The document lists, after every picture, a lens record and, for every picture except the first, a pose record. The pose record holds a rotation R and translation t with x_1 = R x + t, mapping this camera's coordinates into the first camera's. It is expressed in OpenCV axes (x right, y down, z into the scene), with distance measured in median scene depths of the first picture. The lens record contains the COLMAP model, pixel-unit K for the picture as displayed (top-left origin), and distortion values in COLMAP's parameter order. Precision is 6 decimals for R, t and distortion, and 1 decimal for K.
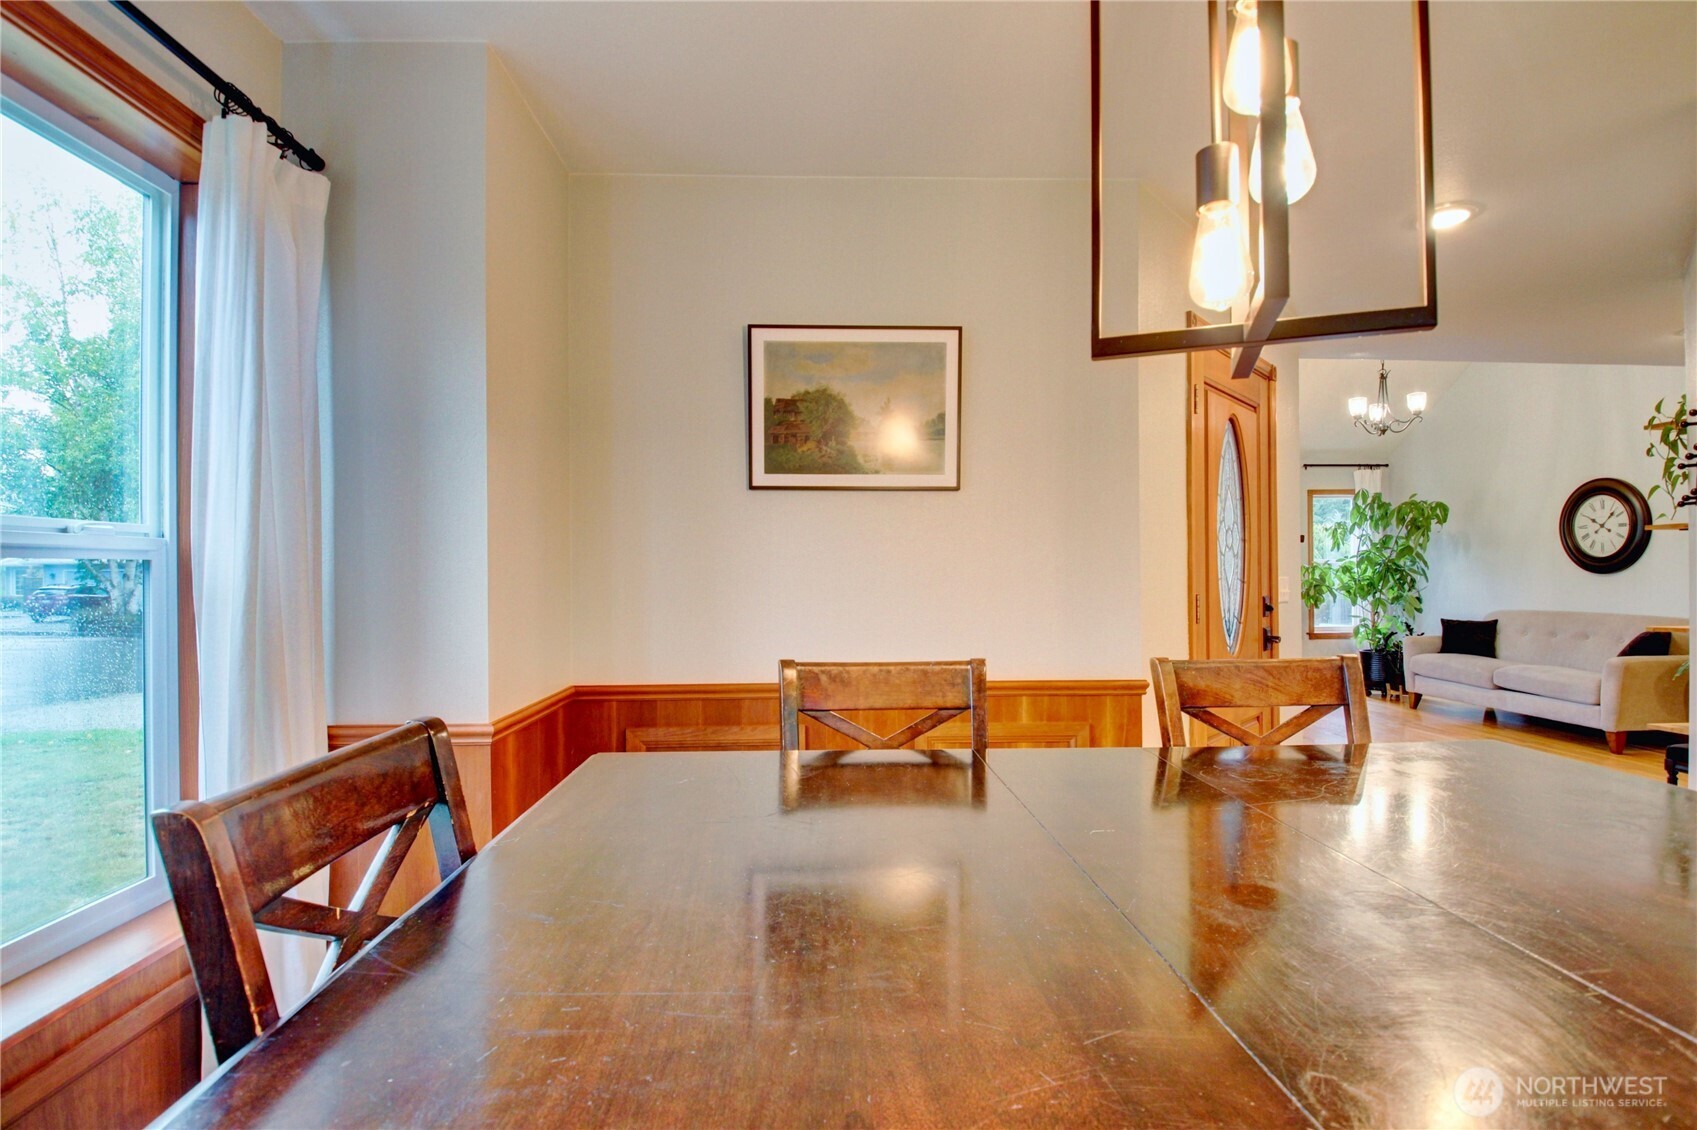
lens RADIAL K [[805.5, 0, 841.6], [0, 805.5, 570.6], [0, 0, 1]] dist [-0.028582, -0.001011]
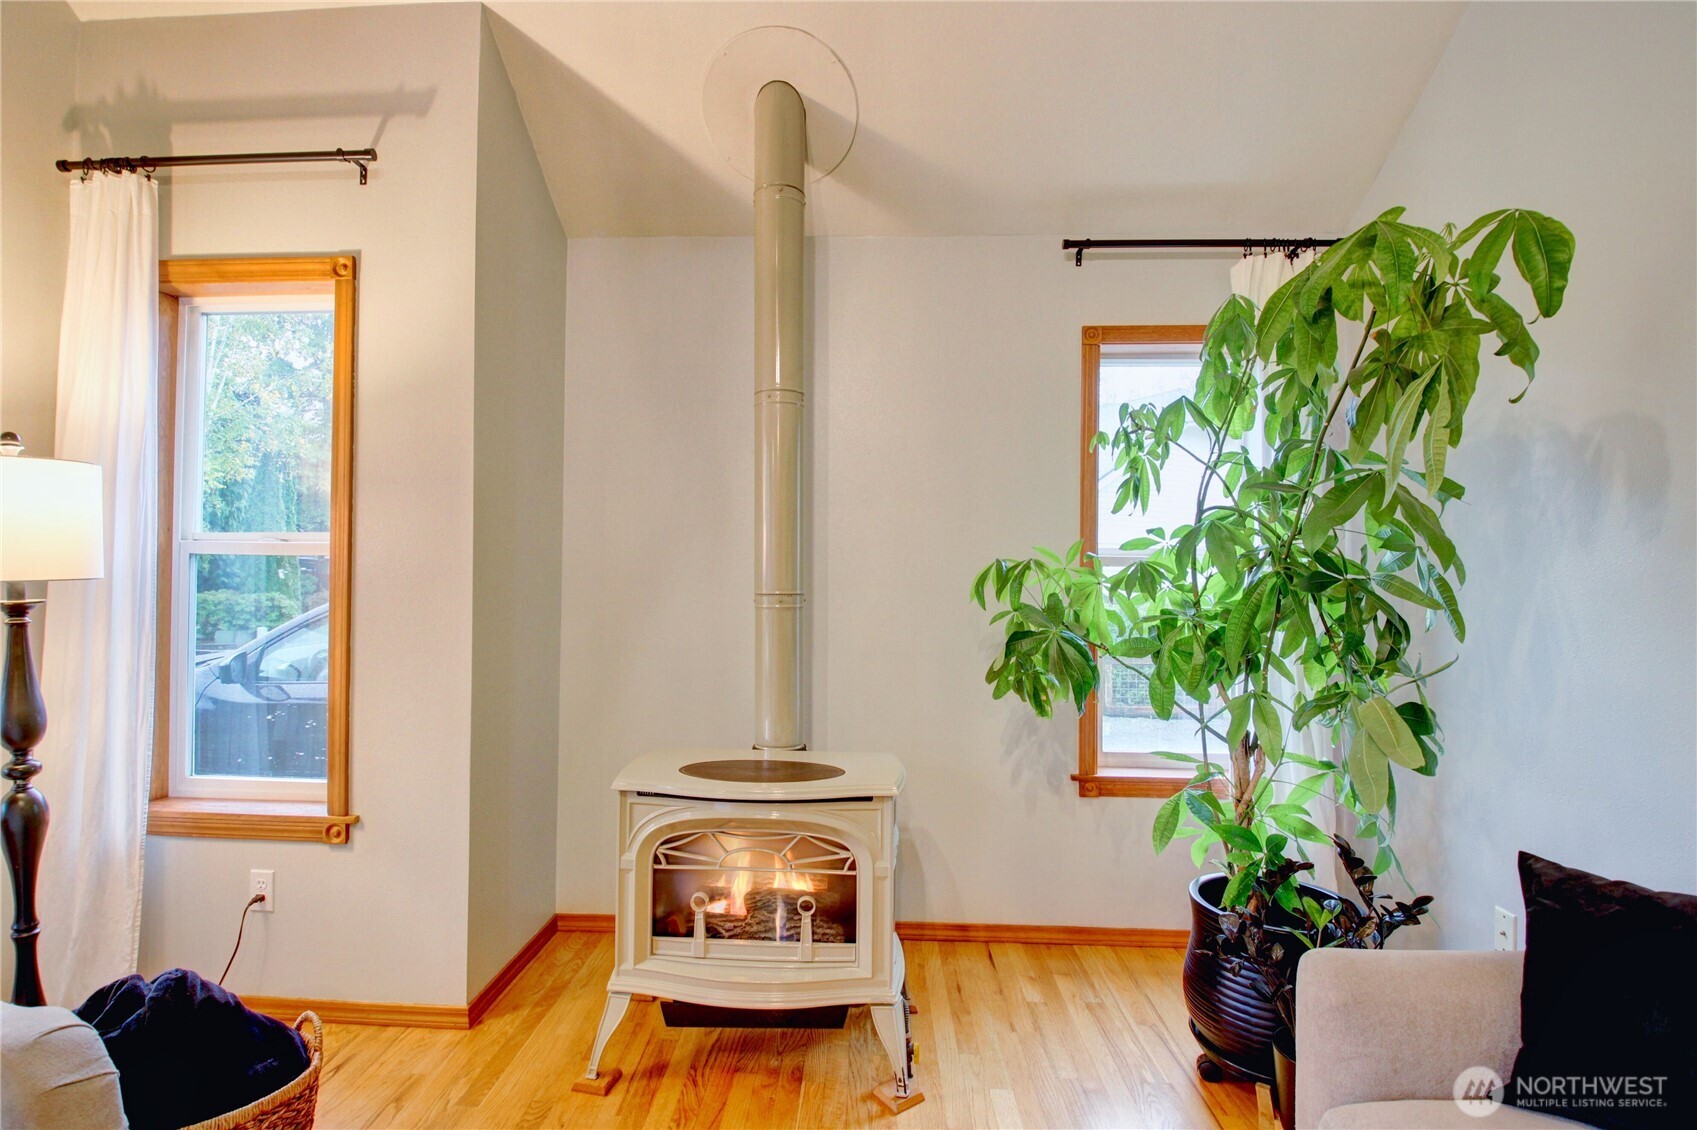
lens RADIAL K [[805.8, 0, 826.8], [0, 805.8, 564.1], [0, 0, 1]] dist [0.000701, -0.018945]
pose [[0.997620, 0.016092, -0.067043, 0.603281], [-0.016624, 0.999835, -0.007385, -0.002005], [0.066913, 0.008482, 0.997723, 0.799373]]
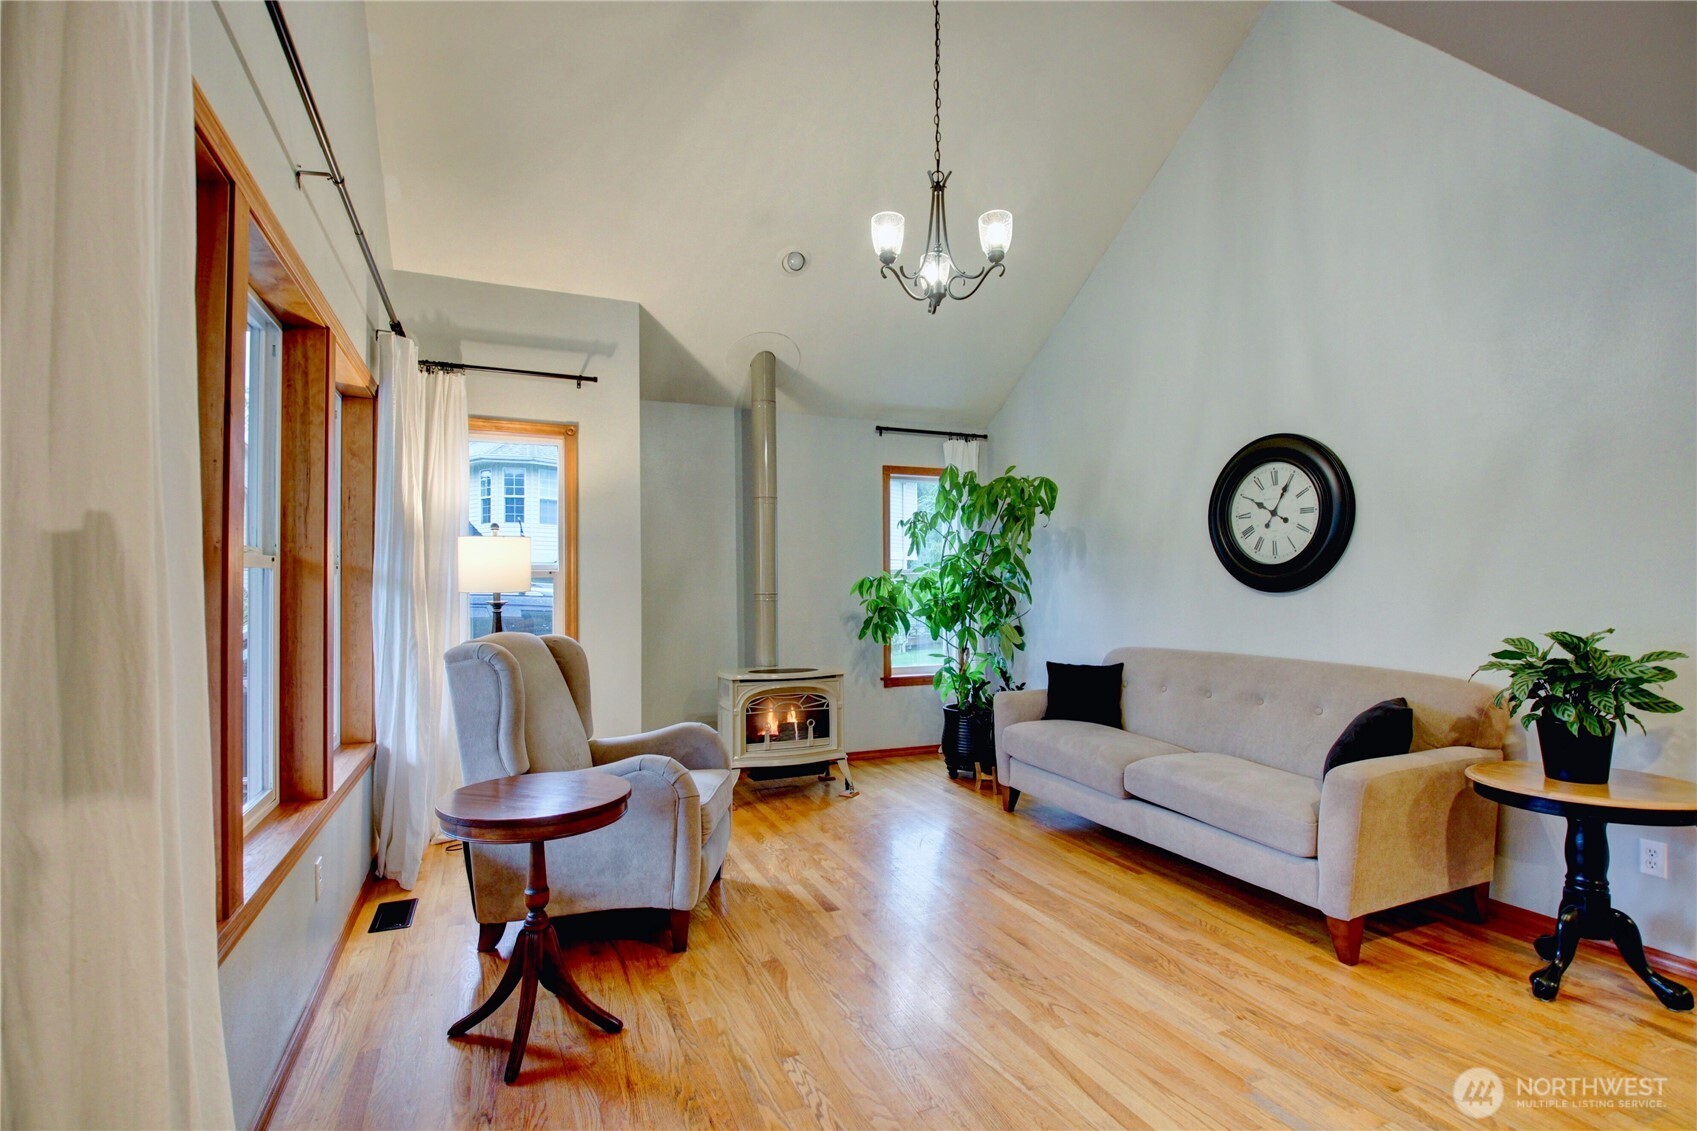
lens RADIAL K [[789.7, 0, 839.9], [0, 789.7, 569.0], [0, 0, 1]] dist [0.019187, -0.028345]
pose [[0.929985, 0.010874, 0.367435, 0.365198], [-0.004149, 0.999809, -0.019088, -0.000724], [-0.367573, 0.016227, 0.929853, 0.466041]]
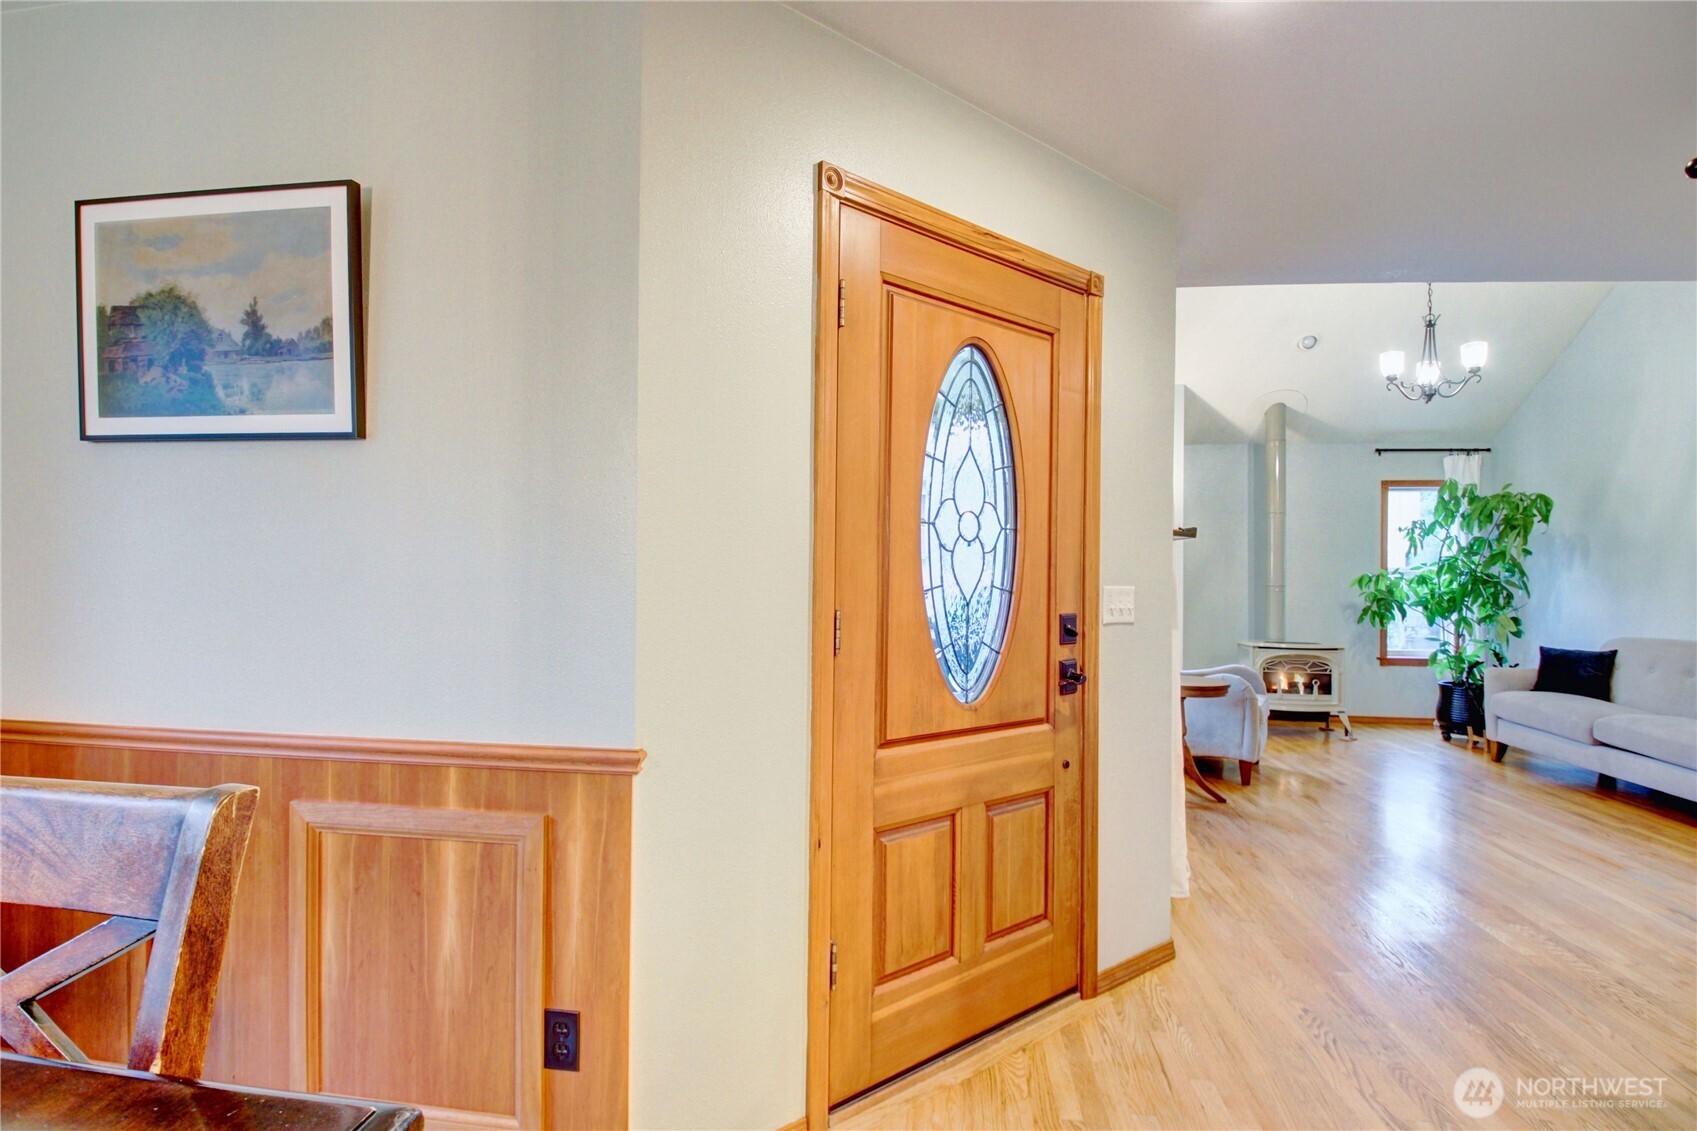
lens RADIAL K [[797.2, 0, 845.4], [0, 797.2, 570.0], [0, 0, 1]] dist [-0.001645, -0.018449]
pose [[0.988077, 0.018223, -0.152879, 0.205197], [-0.018435, 0.999830, 0.000032, -0.000726], [0.152853, 0.002786, 0.988245, 0.142576]]
